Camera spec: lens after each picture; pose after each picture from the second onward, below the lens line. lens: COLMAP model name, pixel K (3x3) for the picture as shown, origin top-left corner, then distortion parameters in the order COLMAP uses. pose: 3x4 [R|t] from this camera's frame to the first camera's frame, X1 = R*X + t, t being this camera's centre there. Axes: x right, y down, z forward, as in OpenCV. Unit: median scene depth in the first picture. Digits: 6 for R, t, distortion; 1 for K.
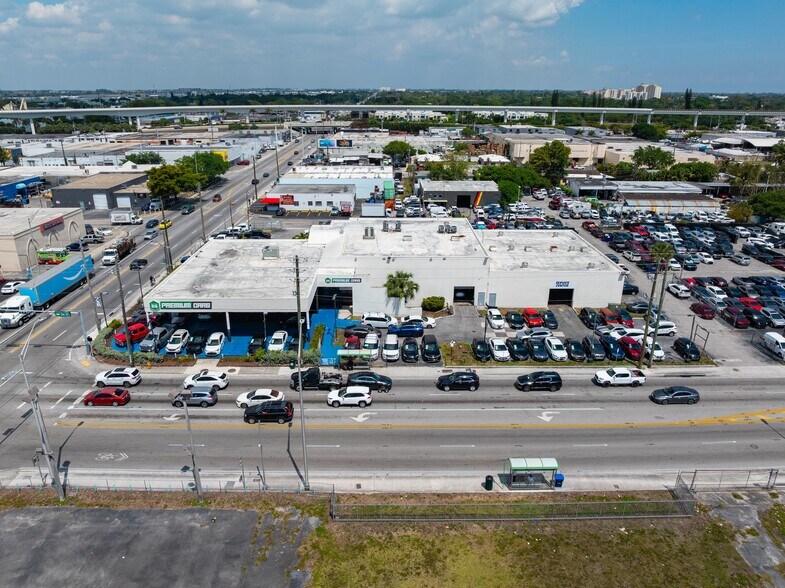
lens RADIAL K [[551.7, 0, 392.1], [0, 551.7, 290.3], [0, 0, 1]] dist [-0.051425, 0.024035]
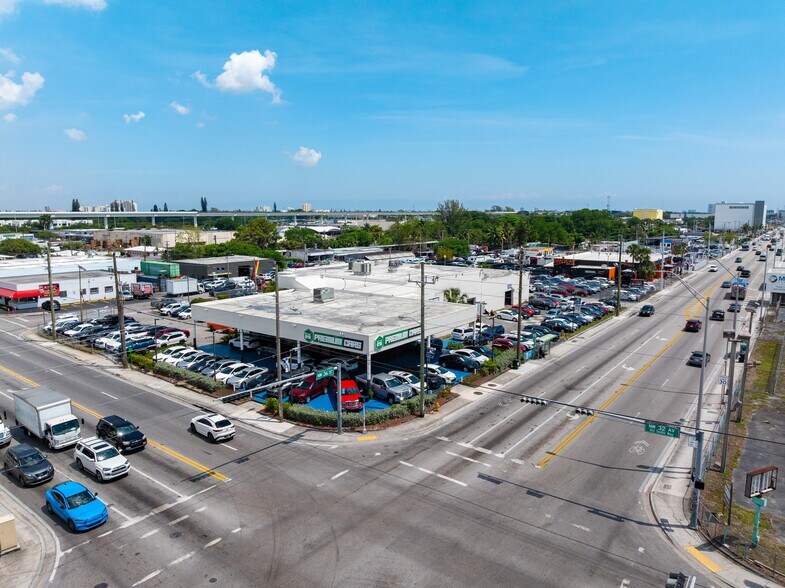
lens RADIAL K [[551.7, 0, 392.1], [0, 551.7, 290.3], [0, 0, 1]] dist [-0.051425, 0.024035]
pose [[0.609668, -0.112774, 0.784593, -0.904144], [0.273576, 0.958942, -0.074748, 0.018236], [-0.743949, 0.260217, 0.615489, 0.452087]]
